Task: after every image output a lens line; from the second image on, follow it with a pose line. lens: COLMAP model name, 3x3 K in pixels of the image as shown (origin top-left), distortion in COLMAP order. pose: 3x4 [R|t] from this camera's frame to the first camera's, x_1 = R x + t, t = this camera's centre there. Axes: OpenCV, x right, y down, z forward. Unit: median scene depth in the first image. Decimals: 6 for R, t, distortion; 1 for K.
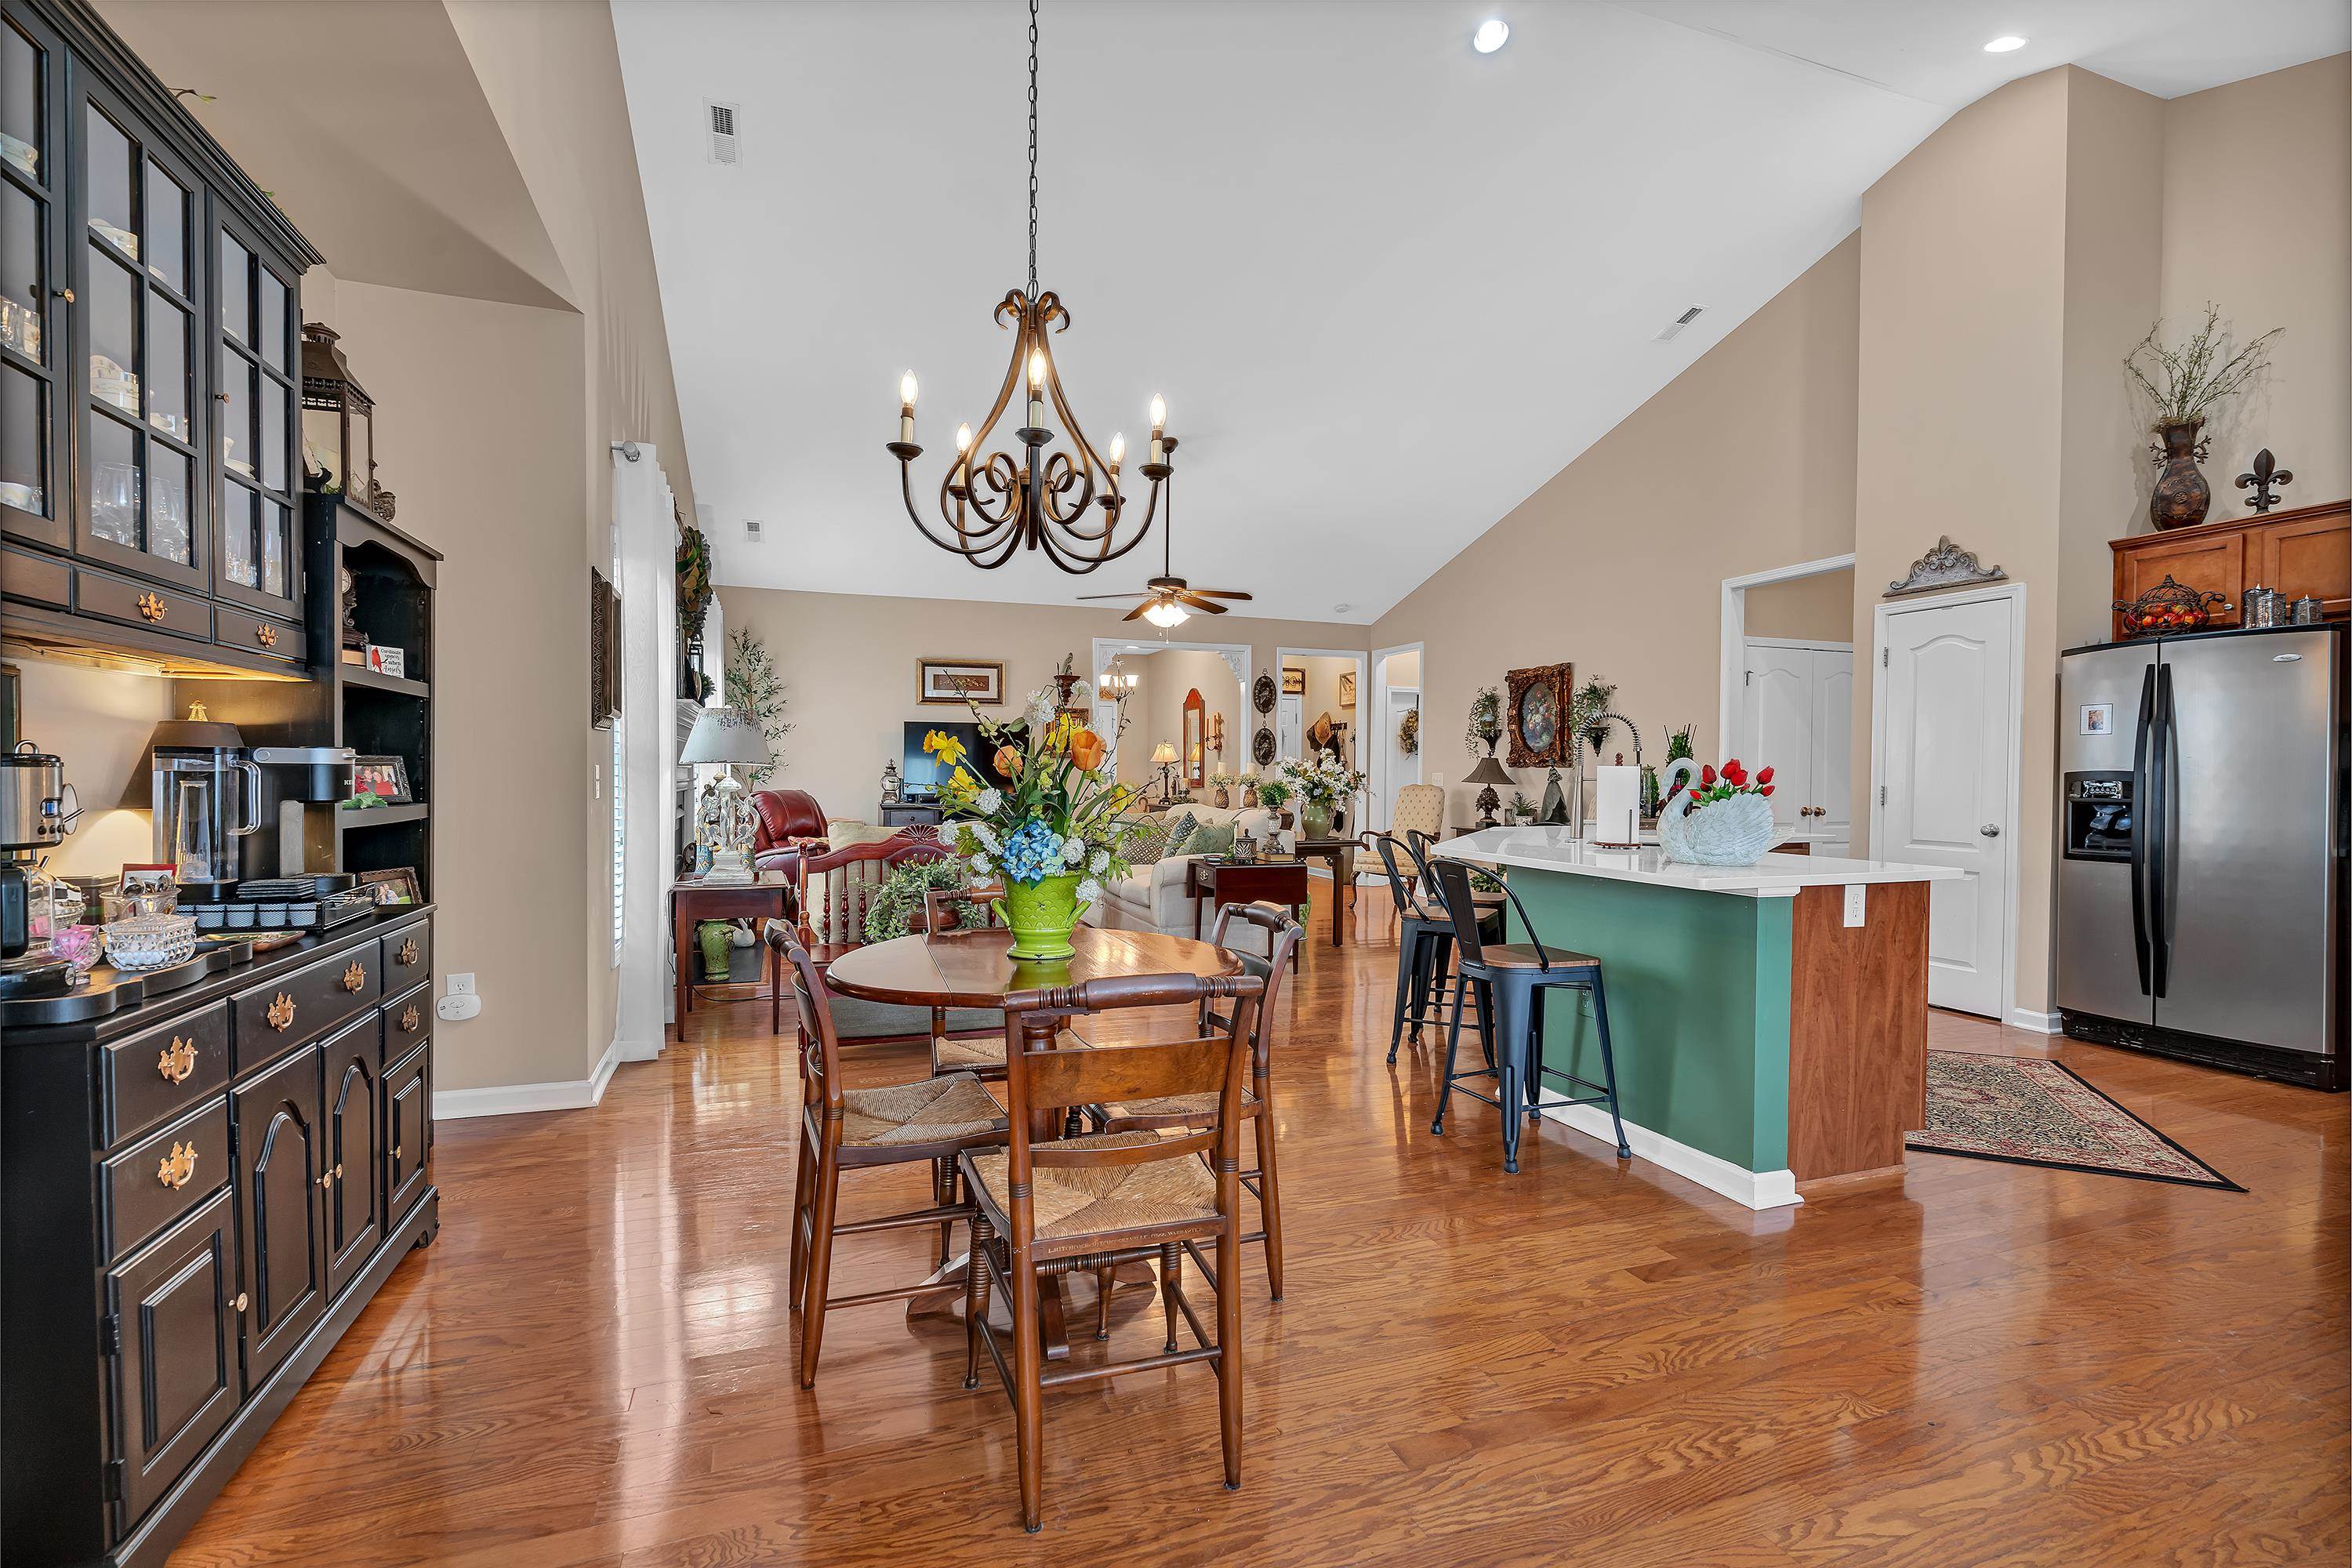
lens RADIAL K [[1063.5, 0, 1169.5], [0, 1063.5, 777.2], [0, 0, 1]] dist [-0.000797, 0.001564]
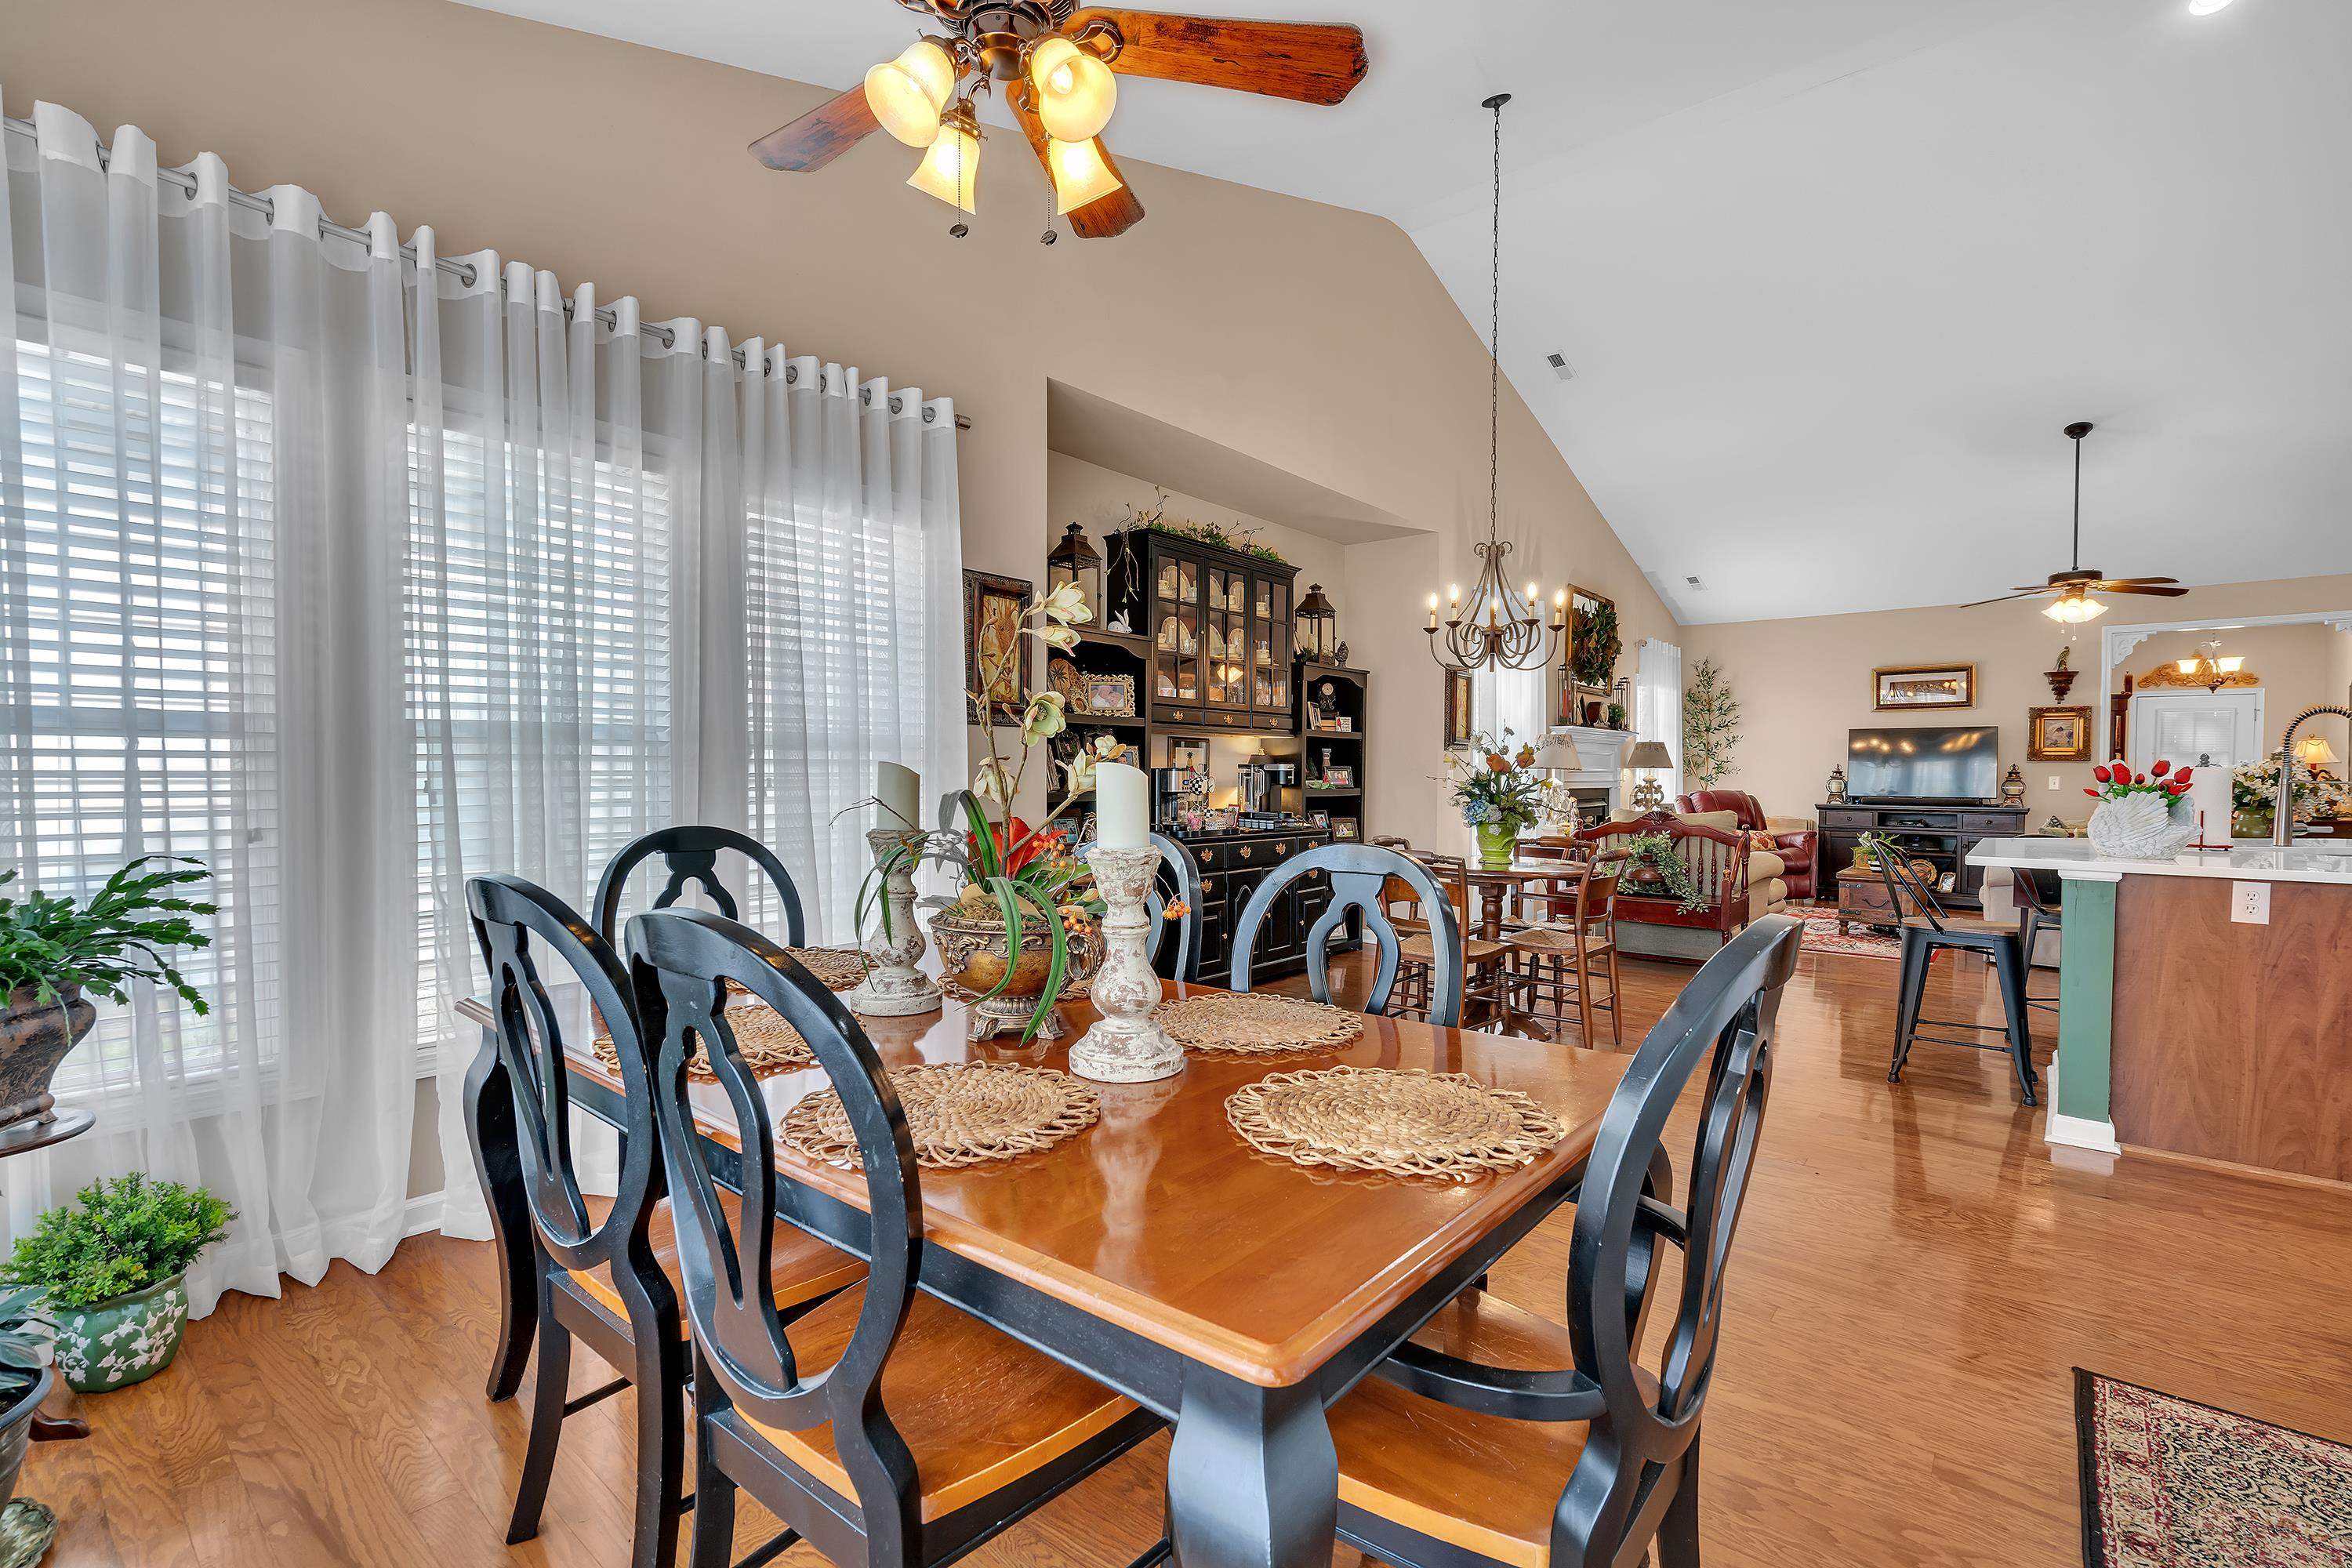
lens RADIAL K [[1063.5, 0, 1174.9], [0, 1063.5, 779.5], [0, 0, 1]] dist [-0.000797, 0.001564]
pose [[0.497599, 0.003562, -0.867400, 0.563980], [-0.005722, 0.999983, 0.000824, 0.003588], [0.867388, 0.004553, 0.497611, -0.227681]]
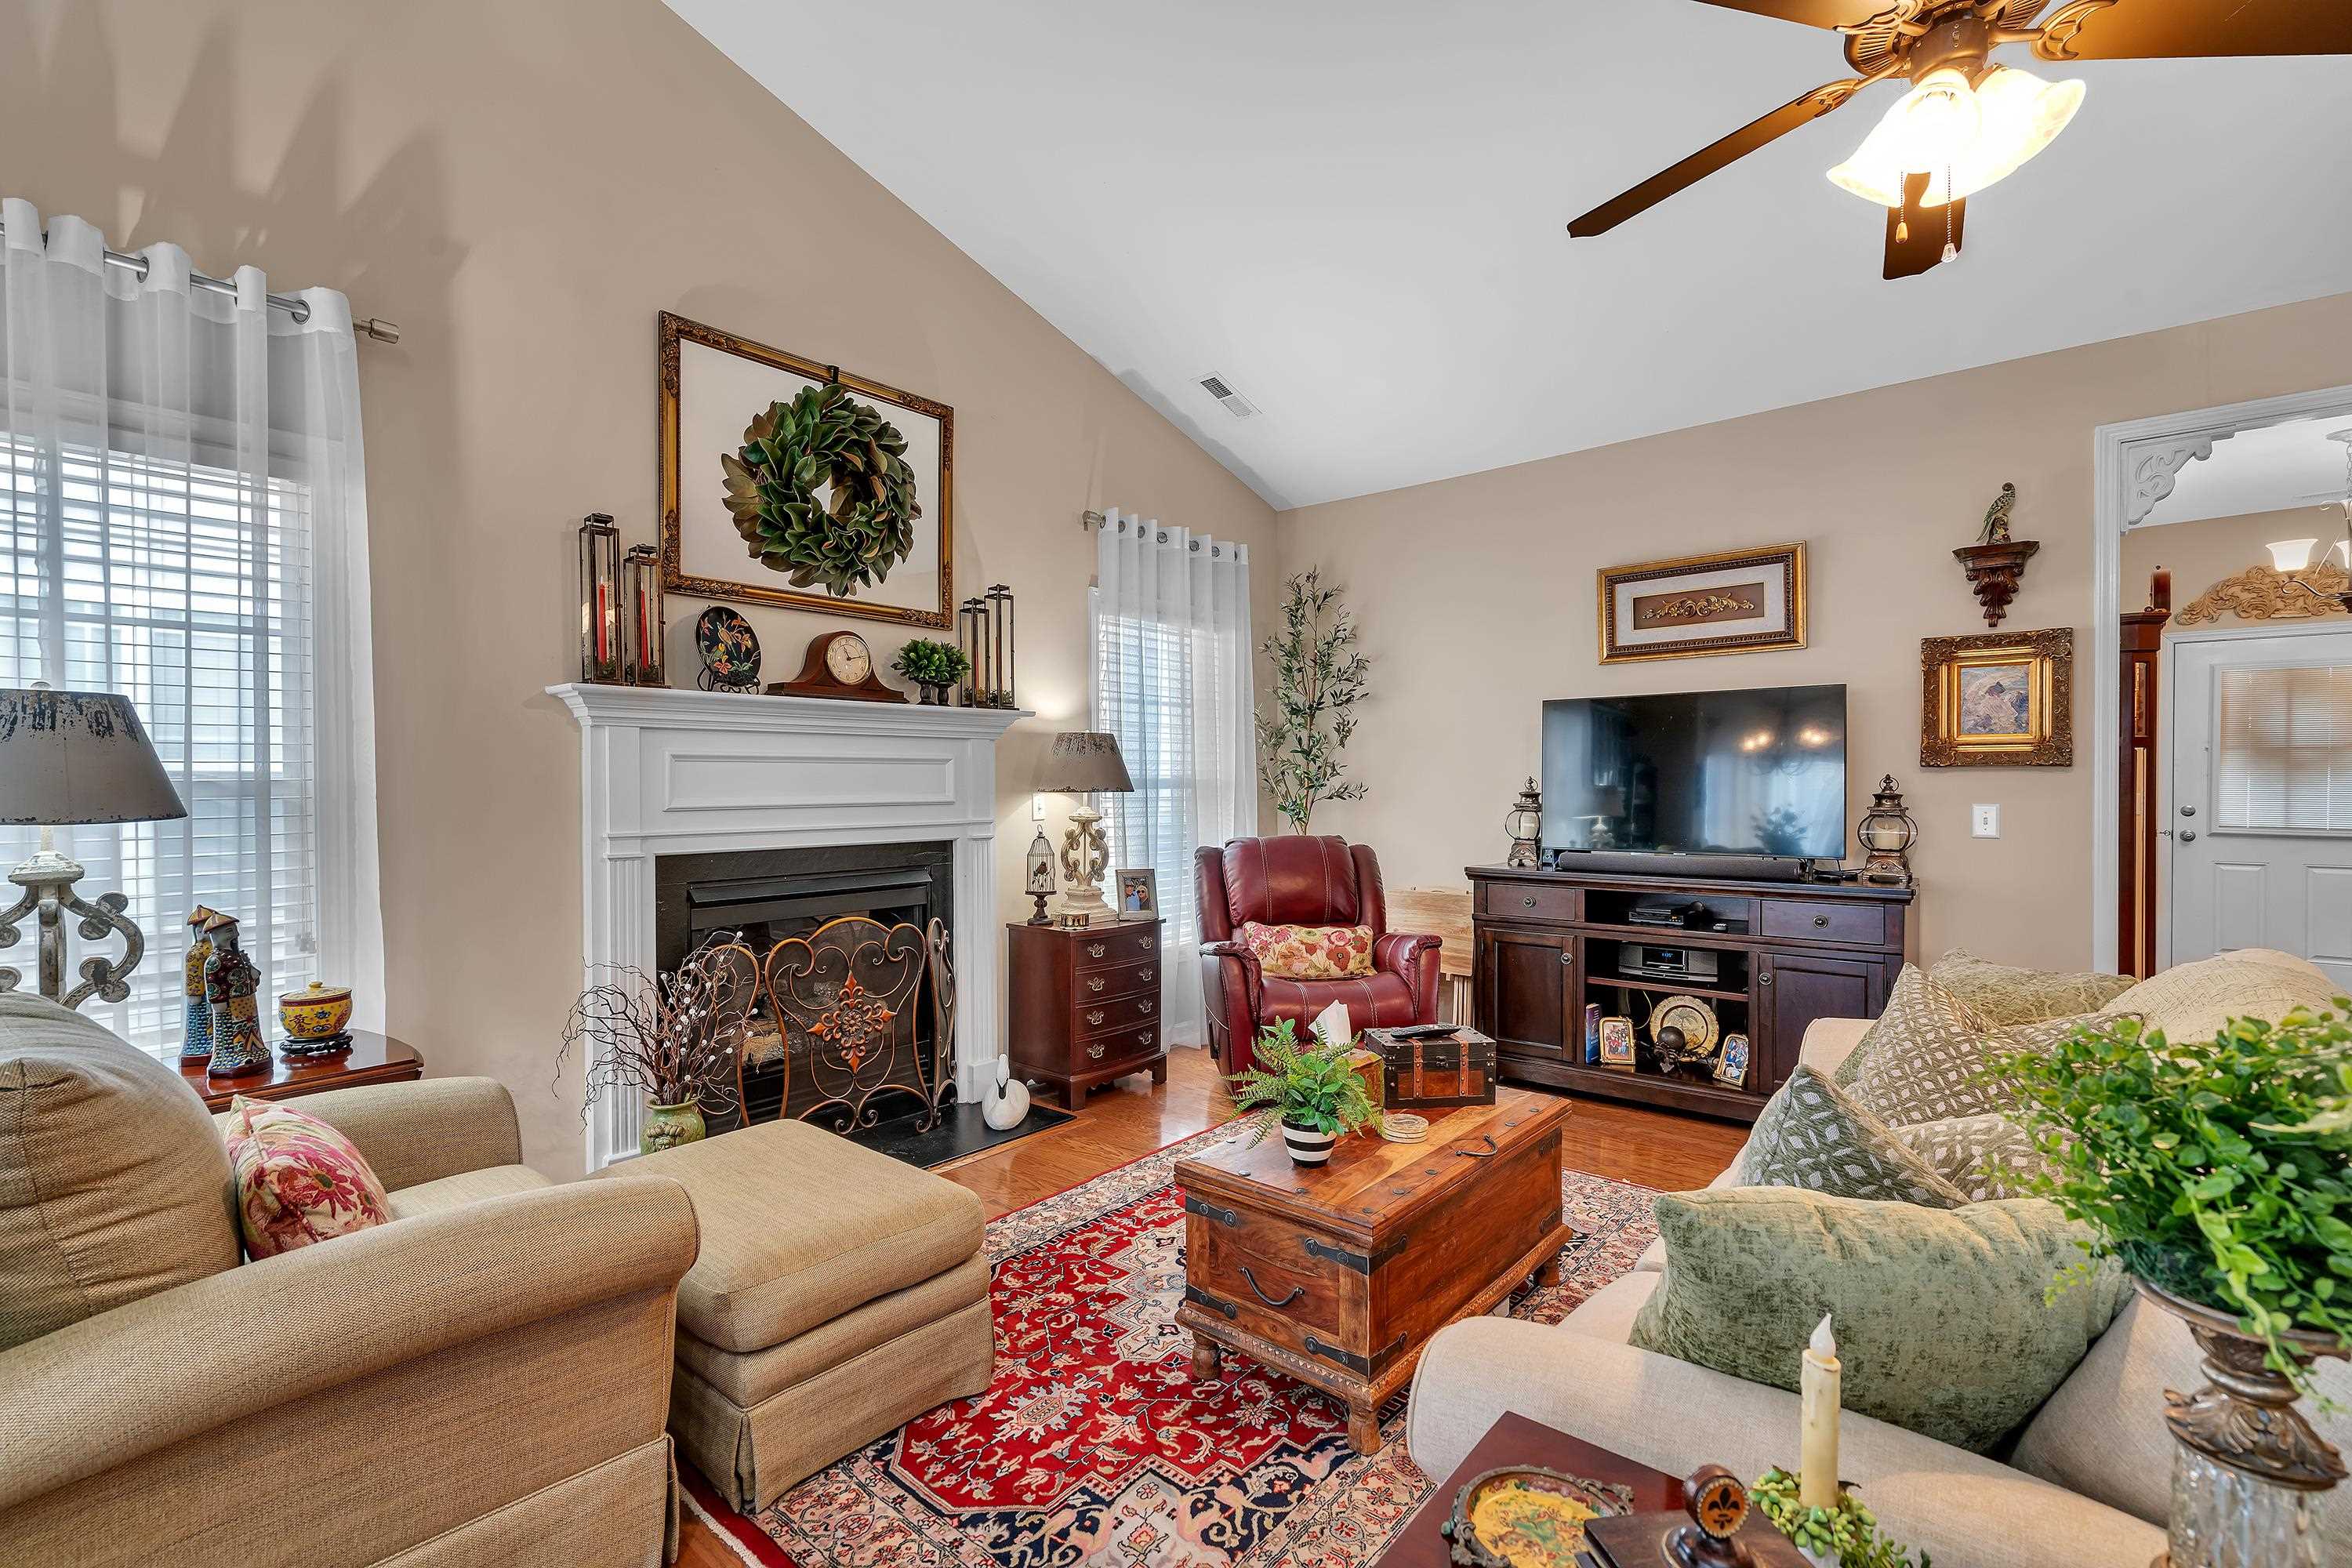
lens RADIAL K [[1063.5, 0, 1183.1], [0, 1063.5, 781.2], [0, 0, 1]] dist [-0.000797, 0.001564]
pose [[0.492075, -0.009229, -0.870504, 0.156256], [0.004924, 0.999957, -0.007818, -0.019359], [0.870539, -0.000439, 0.492100, 0.979055]]
